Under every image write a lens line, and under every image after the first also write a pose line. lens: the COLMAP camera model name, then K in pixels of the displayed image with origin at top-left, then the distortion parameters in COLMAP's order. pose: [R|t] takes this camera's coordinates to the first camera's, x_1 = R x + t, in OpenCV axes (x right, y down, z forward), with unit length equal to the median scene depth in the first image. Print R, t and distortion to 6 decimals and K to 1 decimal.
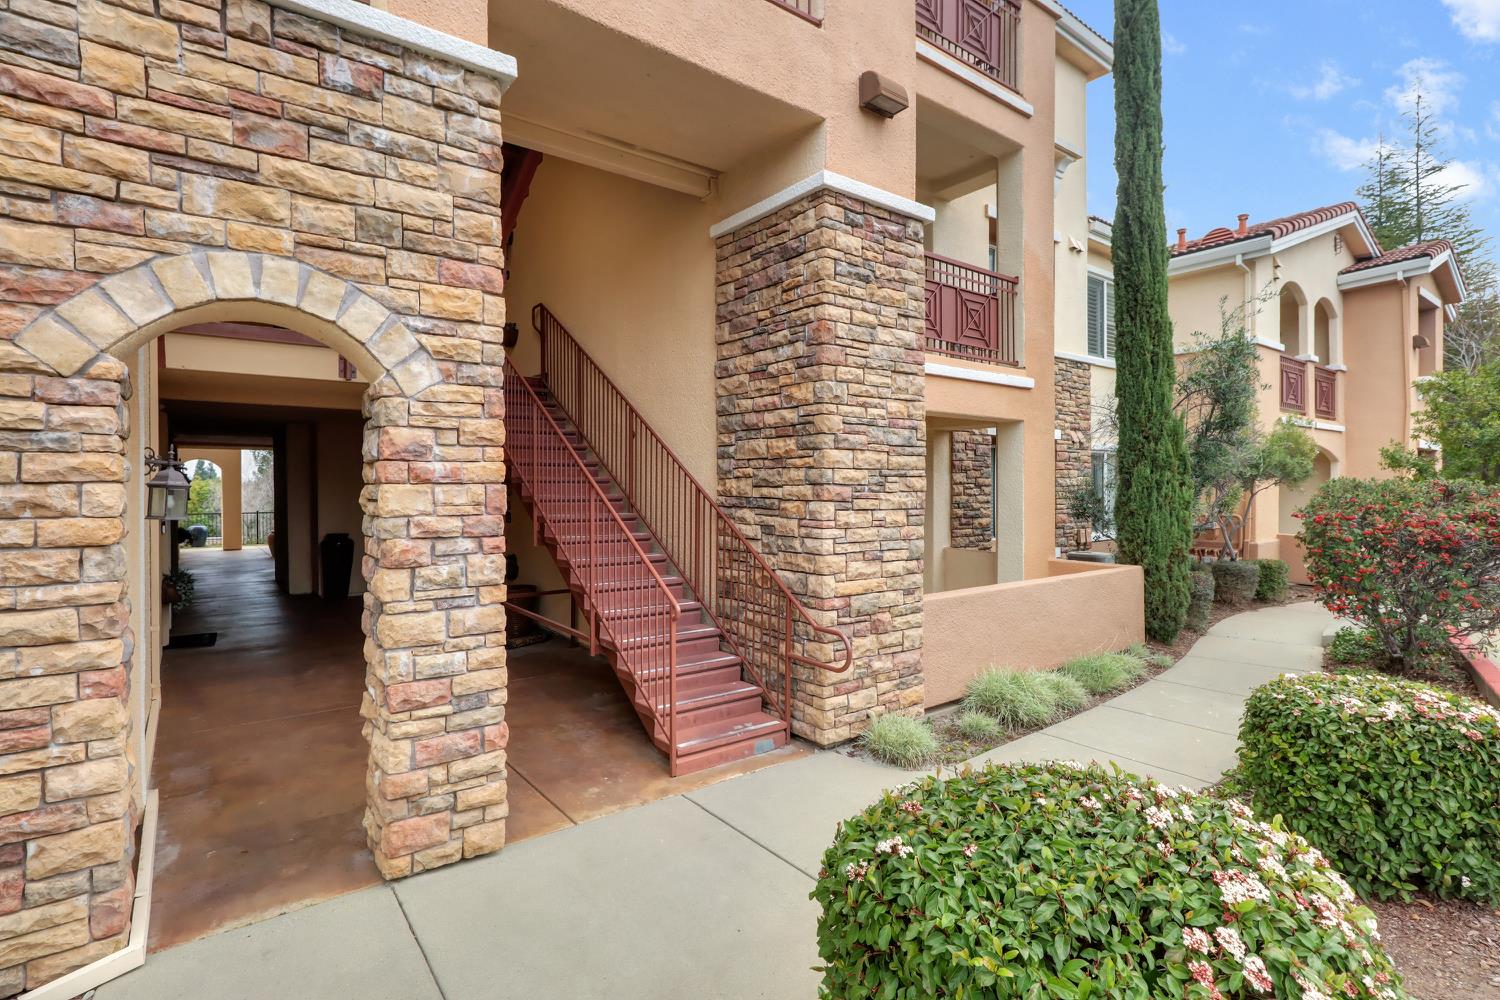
lens RADIAL K [[790.2, 0, 751.6], [0, 790.2, 489.8], [0, 0, 1]] dist [0.001542, 0.000732]
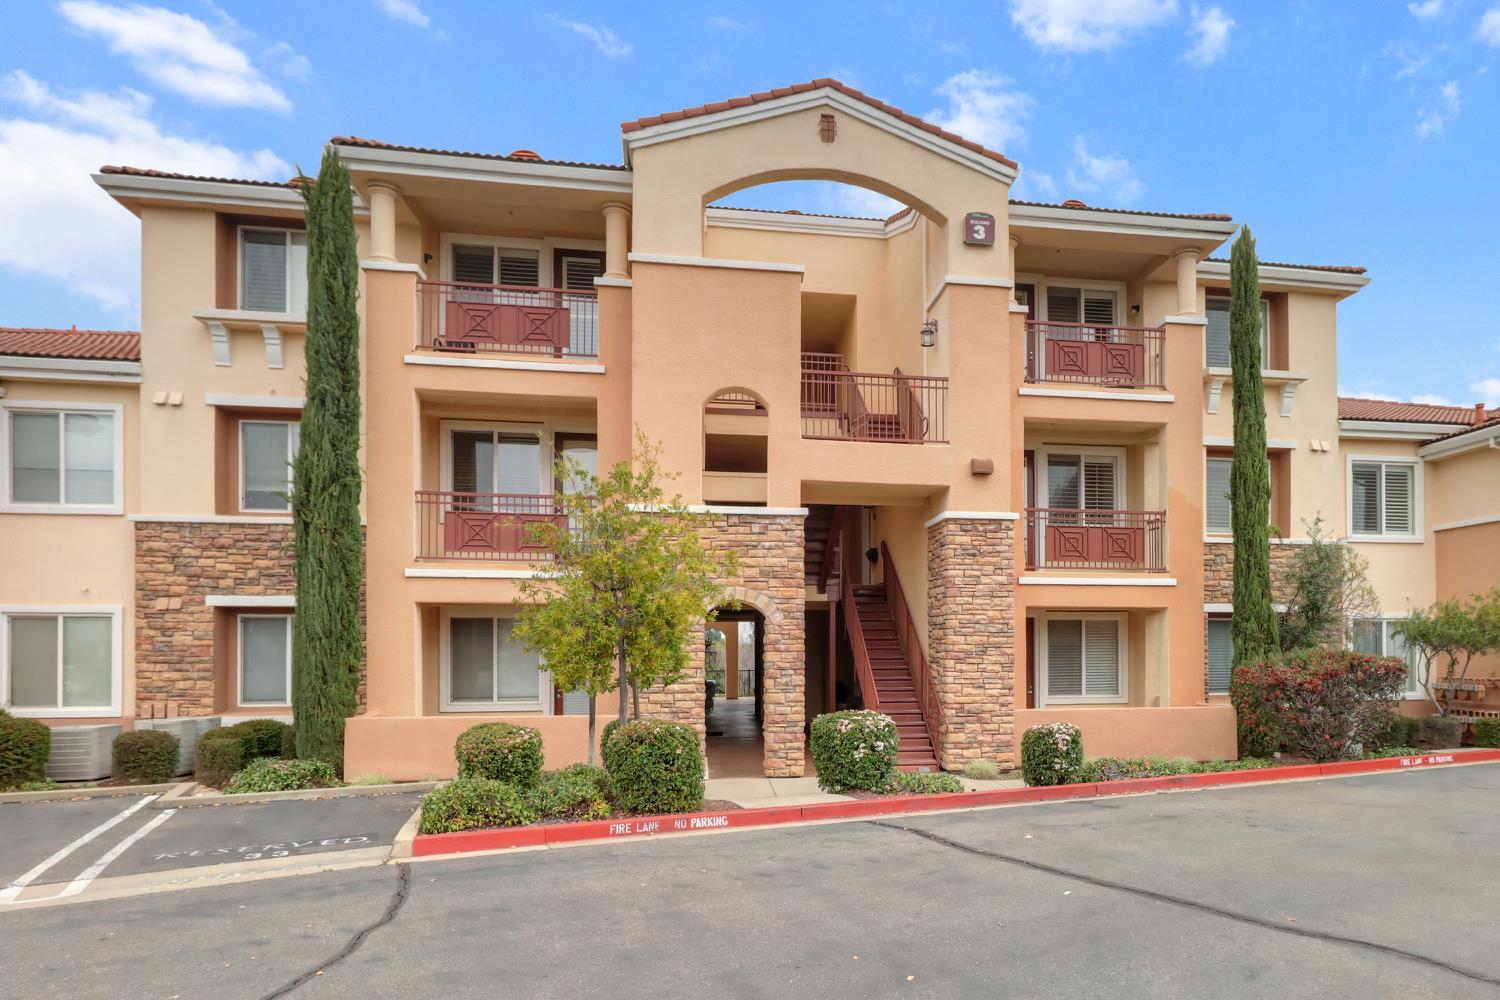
lens RADIAL K [[790.2, 0, 751.6], [0, 790.2, 489.8], [0, 0, 1]] dist [0.001542, 0.000732]
pose [[0.848220, -0.104894, -0.519154, 0.837162], [-0.002098, 0.979520, -0.201338, -0.003941], [0.529641, 0.171868, 0.830628, -1.250703]]
